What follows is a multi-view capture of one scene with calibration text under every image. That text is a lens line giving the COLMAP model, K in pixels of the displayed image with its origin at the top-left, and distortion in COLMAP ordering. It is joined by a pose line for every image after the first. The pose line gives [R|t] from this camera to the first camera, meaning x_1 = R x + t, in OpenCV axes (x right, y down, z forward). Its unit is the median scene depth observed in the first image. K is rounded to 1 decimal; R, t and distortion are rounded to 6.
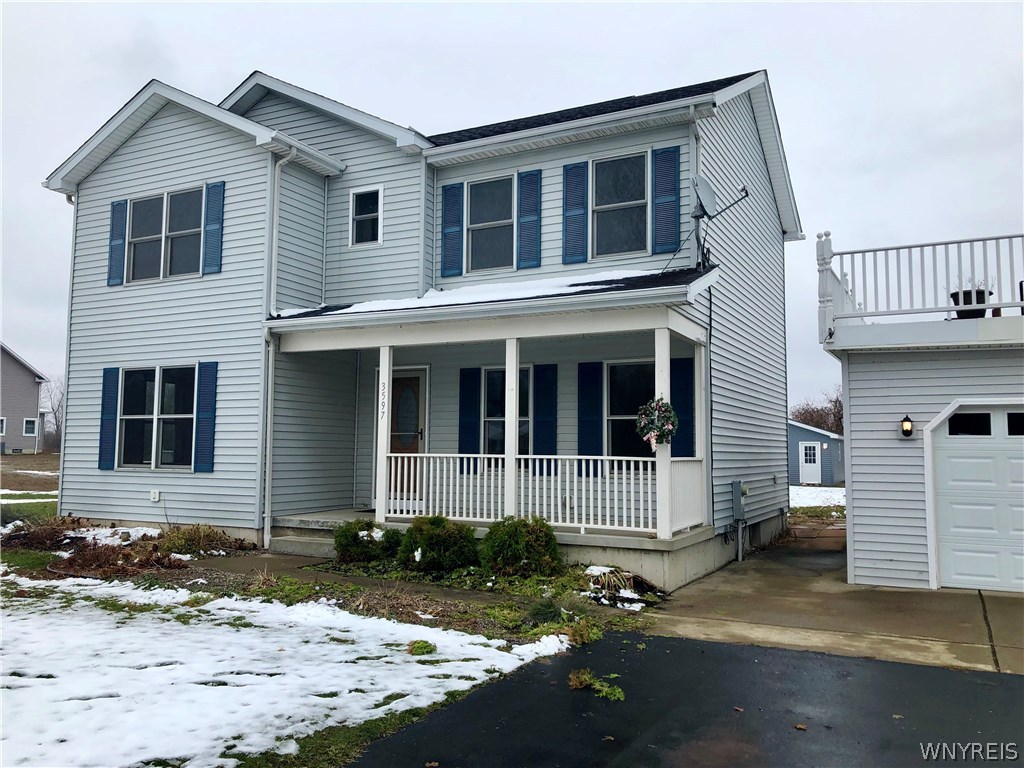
lens RADIAL K [[828.2, 0, 512.3], [0, 828.2, 364.8], [0, 0, 1]] dist [-0.007166, -0.004412]
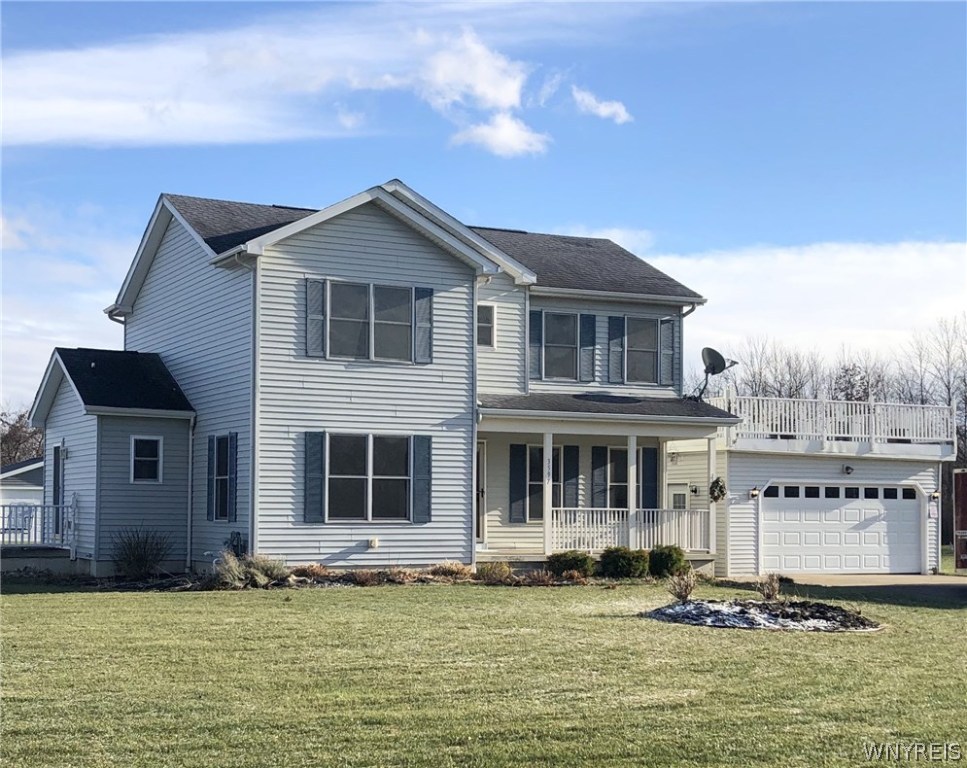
lens RADIAL K [[1475.4, 0, 483.5], [0, 1475.4, 384.0], [0, 0, 1]] dist [-0.022851, -0.014650]
pose [[0.567092, 0.062641, 0.821269, -2.501418], [-0.090739, 0.995786, -0.013296, -0.068071], [-0.818641, -0.066981, 0.570386, -0.388239]]
